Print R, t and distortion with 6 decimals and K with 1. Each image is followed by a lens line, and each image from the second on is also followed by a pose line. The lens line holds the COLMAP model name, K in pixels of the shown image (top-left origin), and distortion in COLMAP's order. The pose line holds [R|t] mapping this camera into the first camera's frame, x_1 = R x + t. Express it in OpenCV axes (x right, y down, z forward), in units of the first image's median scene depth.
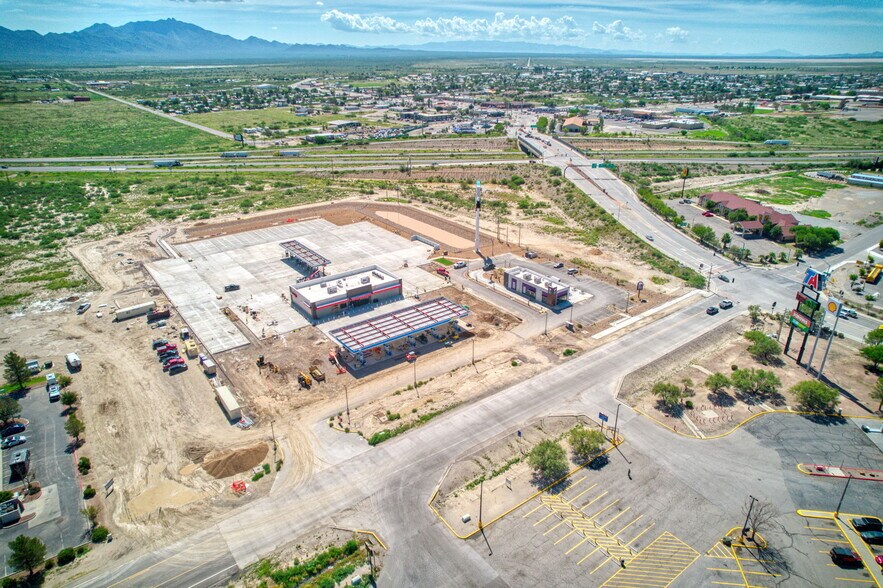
lens RADIAL K [[566.0, 0, 443.6], [0, 566.0, 292.3], [0, 0, 1]] dist [-0.074626, 0.064773]
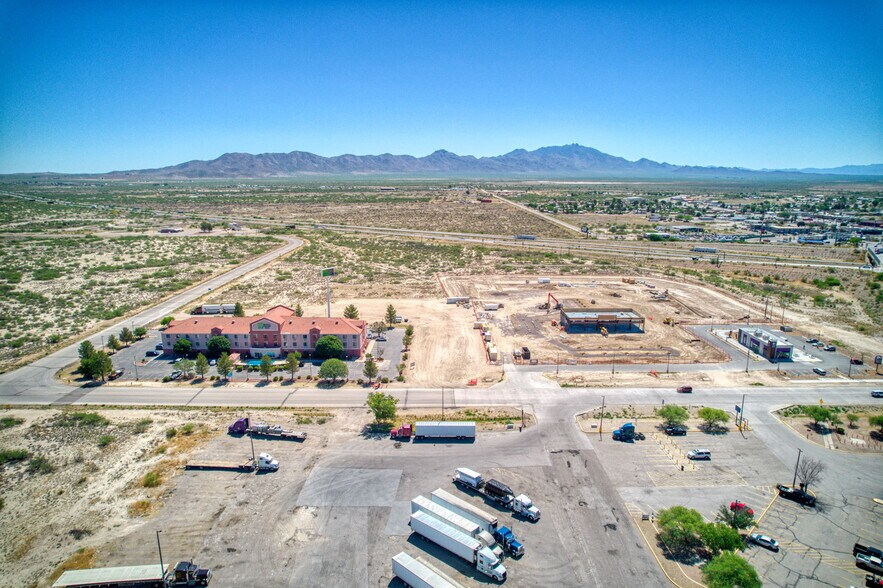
lens RADIAL K [[566.0, 0, 443.3], [0, 566.0, 290.7], [0, 0, 1]] dist [-0.074626, 0.064773]
pose [[0.802048, 0.124163, -0.584211, 0.239146], [-0.238071, 0.963548, -0.122057, 0.147726], [0.547760, 0.236979, 0.802371, -0.217717]]
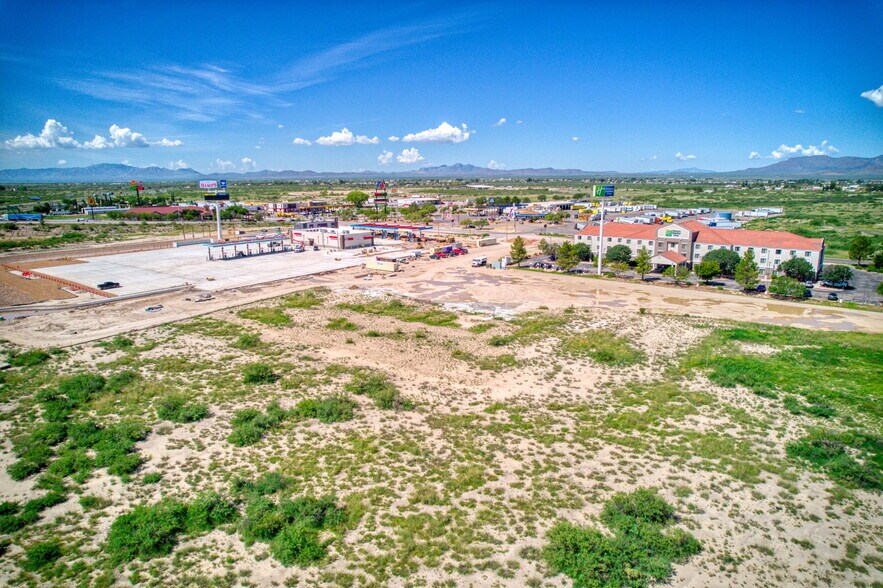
lens RADIAL K [[566.0, 0, 442.3], [0, 566.0, 295.7], [0, 0, 1]] dist [-0.074626, 0.064773]
pose [[-0.255874, -0.198005, 0.946215, -1.204568], [0.385150, 0.876880, 0.287648, -0.130386], [-0.886672, 0.438036, -0.148109, 0.846126]]
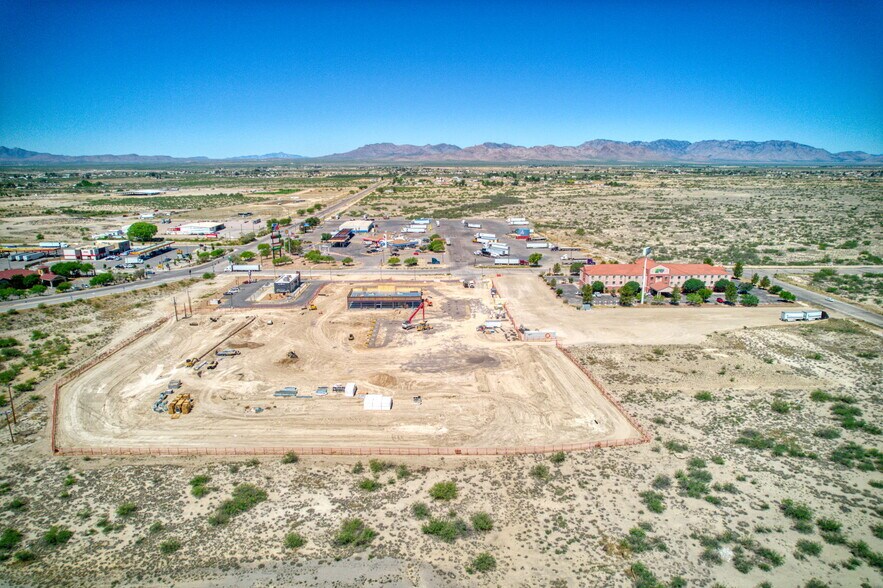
lens RADIAL K [[566.0, 0, 443.9], [0, 566.0, 293.0], [0, 0, 1]] dist [-0.074626, 0.064773]
pose [[-0.813964, -0.131959, 0.565728, -0.868293], [0.230168, 0.820895, 0.522641, -0.570982], [-0.533371, 0.555624, -0.637807, 1.473386]]
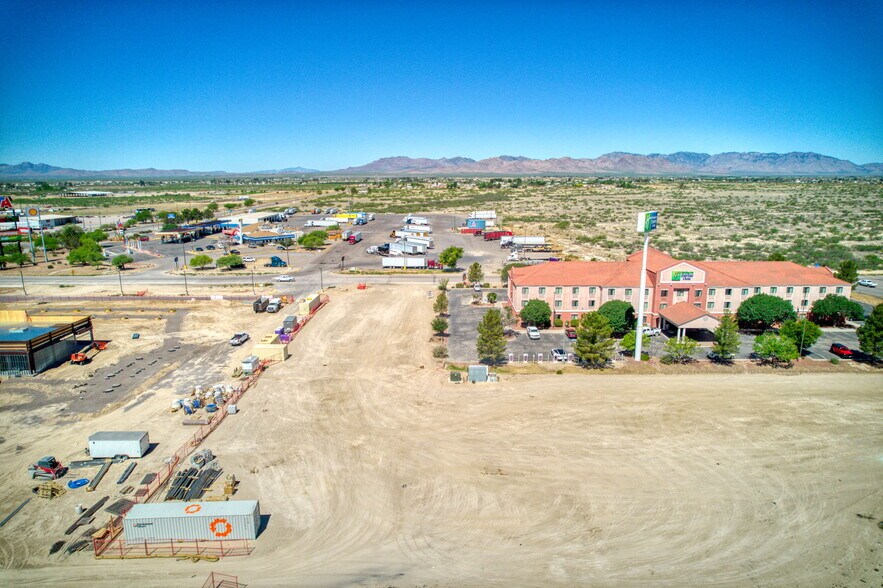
lens RADIAL K [[566.0, 0, 443.6], [0, 566.0, 294.1], [0, 0, 1]] dist [-0.074626, 0.064773]
pose [[-0.795775, -0.121510, 0.593276, -0.687179], [0.243130, 0.833141, 0.496754, -0.161700], [-0.554643, 0.539548, -0.633450, 0.877255]]
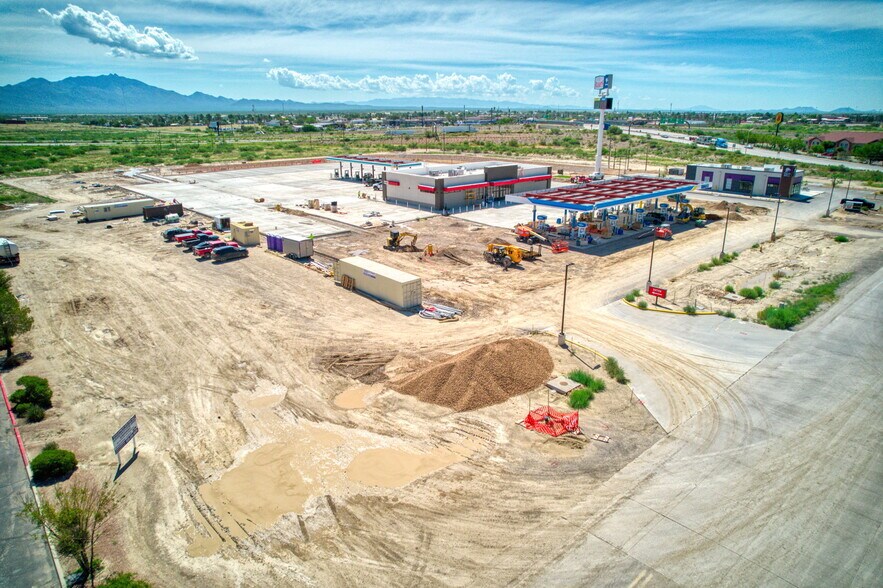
lens RADIAL K [[566.0, 0, 443.1], [0, 566.0, 290.3], [0, 0, 1]] dist [-0.074626, 0.064773]
pose [[0.995695, -0.028151, 0.088310, -0.215360], [0.036248, 0.995148, -0.091467, 0.142250], [-0.085306, 0.094274, 0.991885, 0.322122]]
